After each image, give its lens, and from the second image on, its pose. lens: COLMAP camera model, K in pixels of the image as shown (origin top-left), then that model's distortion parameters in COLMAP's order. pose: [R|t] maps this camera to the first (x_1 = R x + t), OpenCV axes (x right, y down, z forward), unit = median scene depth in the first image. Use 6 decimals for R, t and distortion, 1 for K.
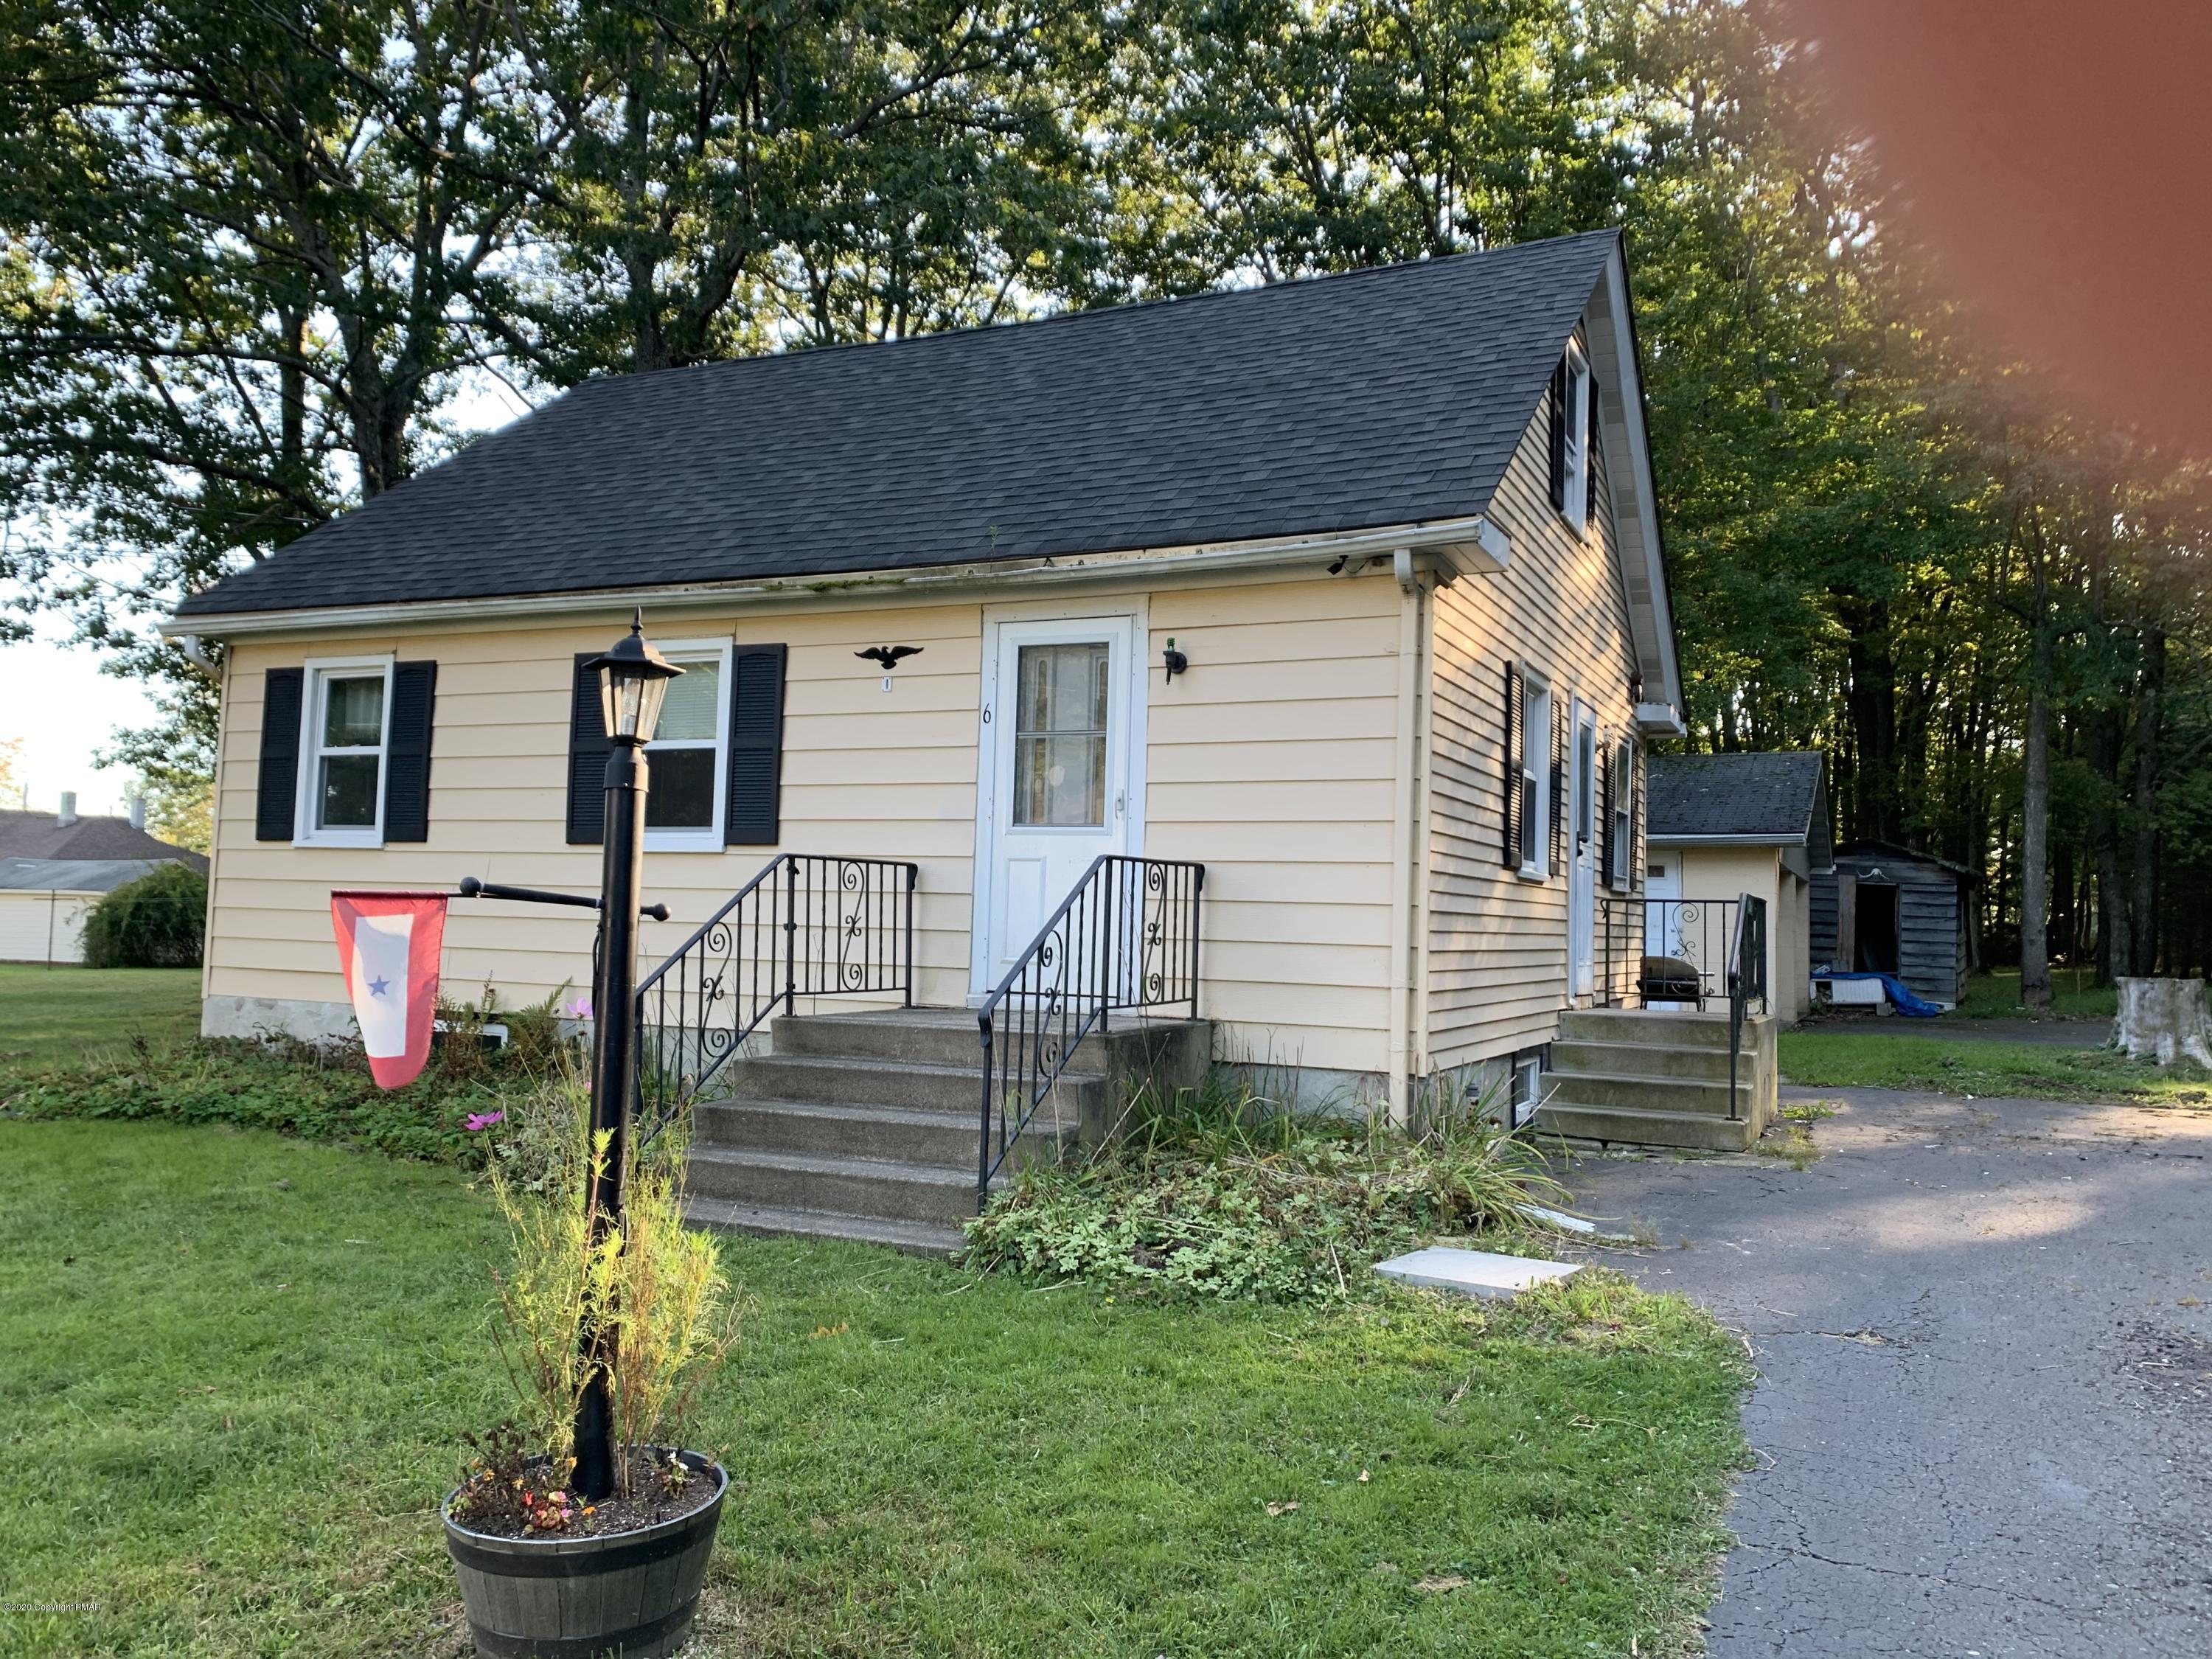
lens RADIAL K [[1733.6, 0, 1099.0], [0, 1733.6, 815.0], [0, 0, 1]] dist [0.010837, -0.002792]
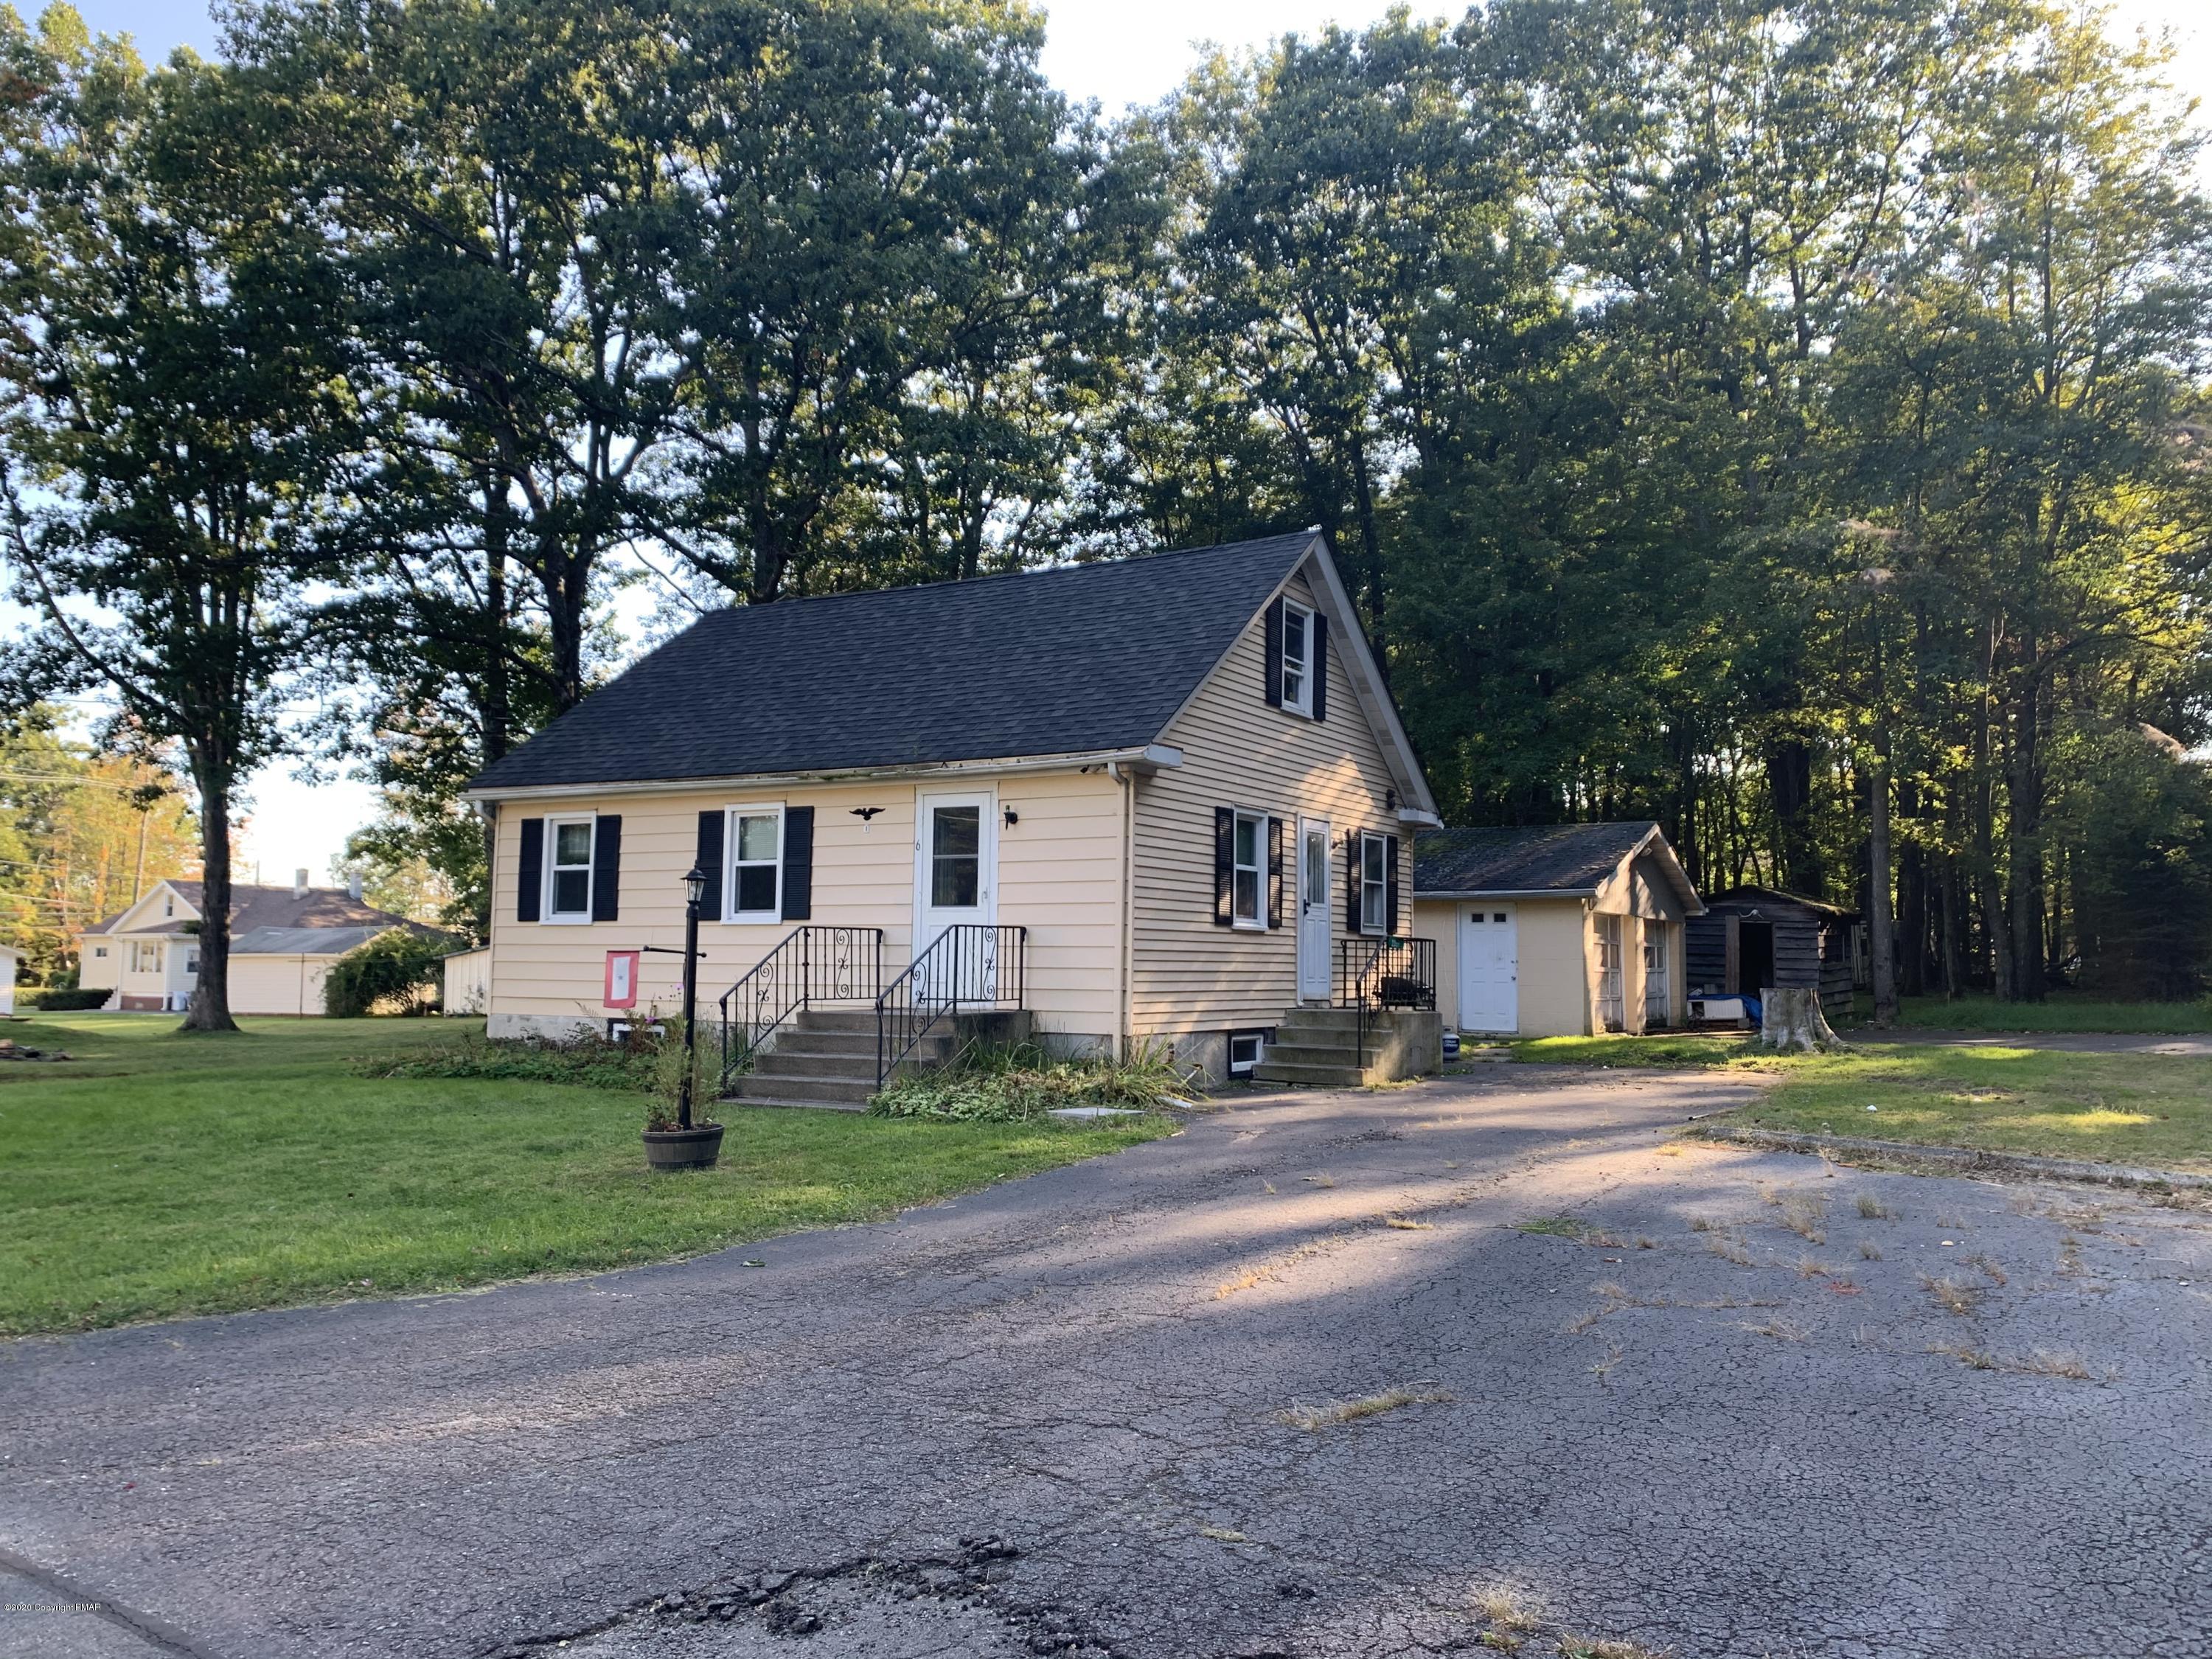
lens RADIAL K [[1733.6, 0, 1110.2], [0, 1733.6, 841.4], [0, 0, 1]] dist [0.010837, -0.002792]
pose [[0.996526, -0.022950, -0.080061, 0.264048], [0.021970, 0.999673, -0.013097, -0.032816], [0.080336, 0.011292, 0.996704, -0.744505]]
